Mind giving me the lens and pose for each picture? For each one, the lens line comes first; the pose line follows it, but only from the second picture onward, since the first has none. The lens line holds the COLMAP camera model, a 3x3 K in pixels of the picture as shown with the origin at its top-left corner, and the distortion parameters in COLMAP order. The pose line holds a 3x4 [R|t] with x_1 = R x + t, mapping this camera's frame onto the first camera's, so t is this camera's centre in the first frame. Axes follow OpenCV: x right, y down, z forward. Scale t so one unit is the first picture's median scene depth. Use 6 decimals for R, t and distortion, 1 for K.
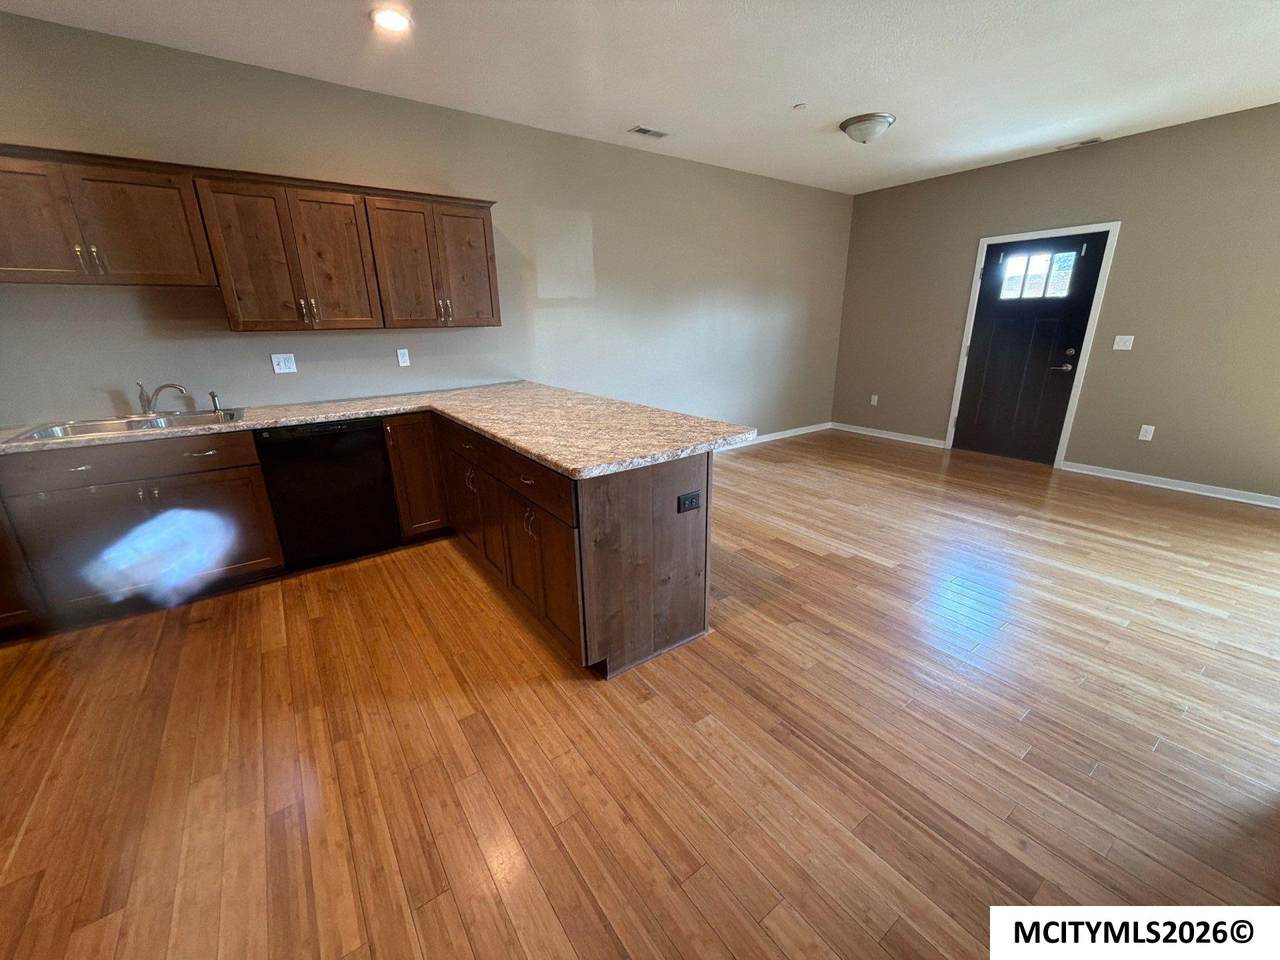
lens RADIAL K [[509.2, 0, 640.7], [0, 509.2, 481.6], [0, 0, 1]] dist [-0.000972, -0.000264]
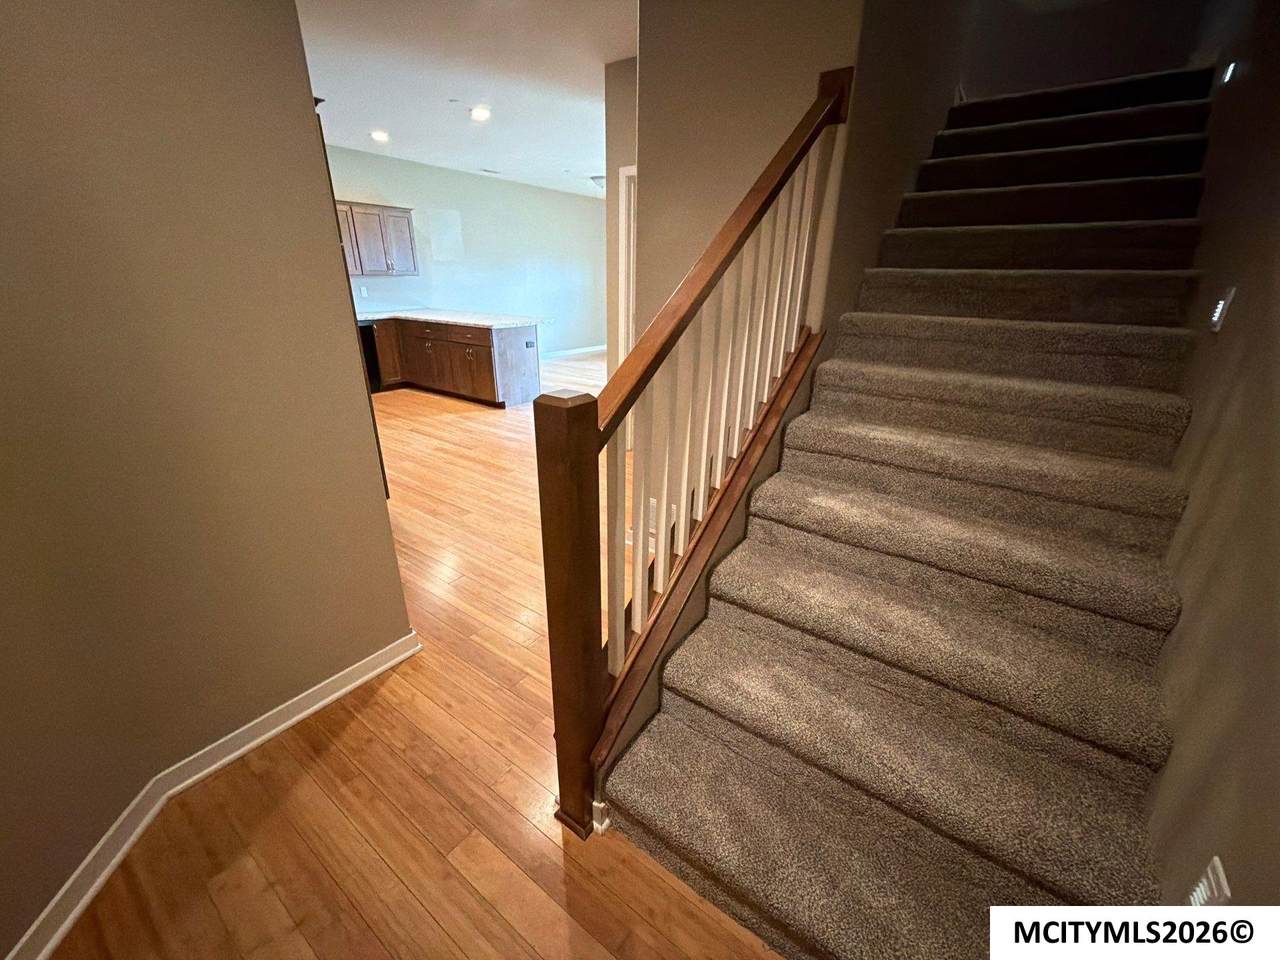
lens RADIAL K [[509.2, 0, 640.7], [0, 509.2, 481.6], [0, 0, 1]] dist [-0.000972, -0.000264]
pose [[0.948330, -0.091271, 0.303875, -0.200225], [0.070035, 0.994324, 0.080089, 0.496905], [-0.309460, -0.054669, 0.949340, -1.503863]]
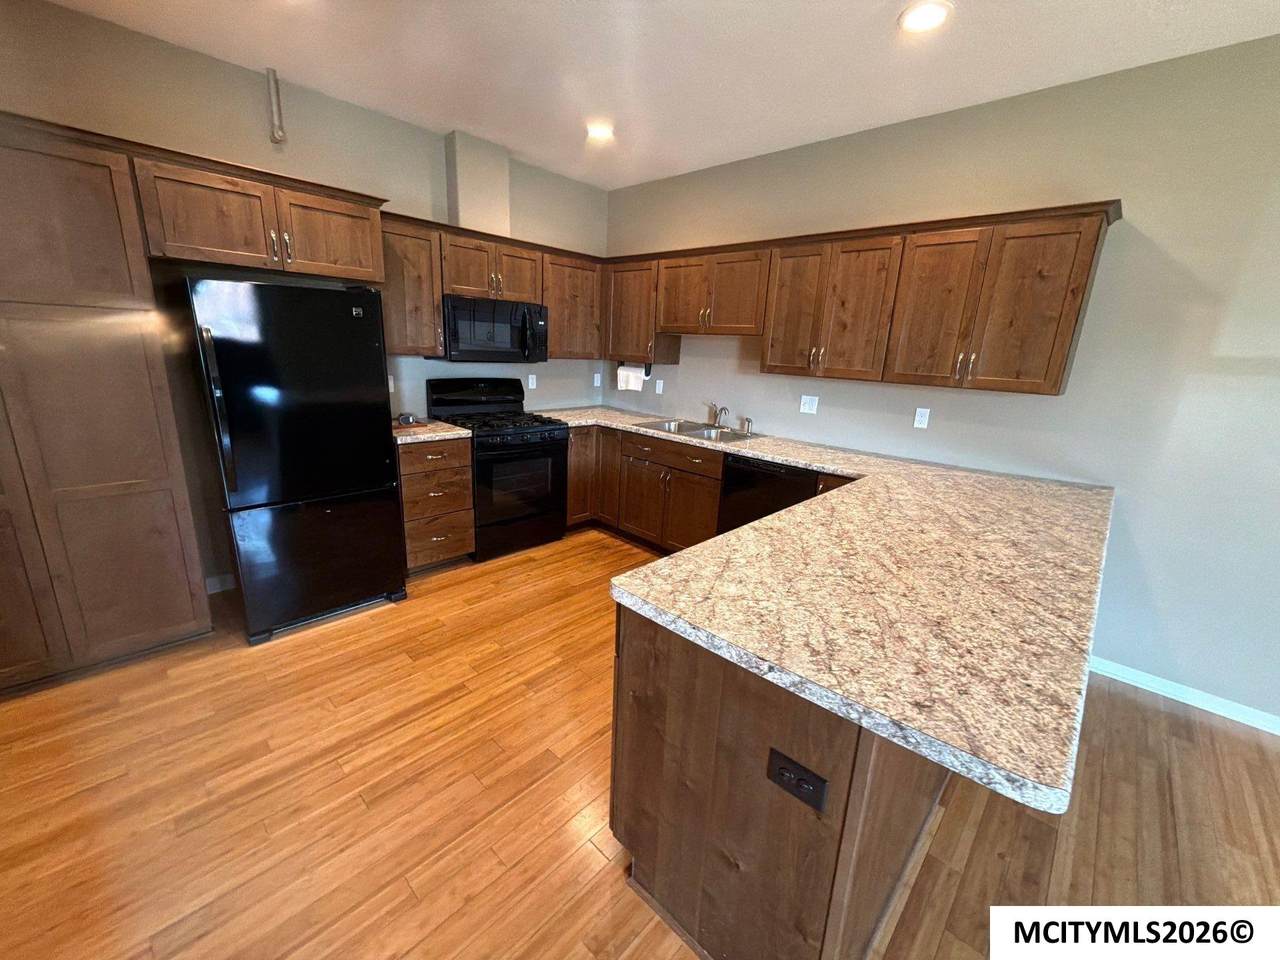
lens RADIAL K [[509.2, 0, 640.7], [0, 509.2, 481.6], [0, 0, 1]] dist [-0.000972, -0.000264]
pose [[0.185029, 0.274449, -0.943632, 0.369010], [-0.345194, 0.917177, 0.199068, -0.218791], [0.920111, 0.288903, 0.264443, 0.546047]]
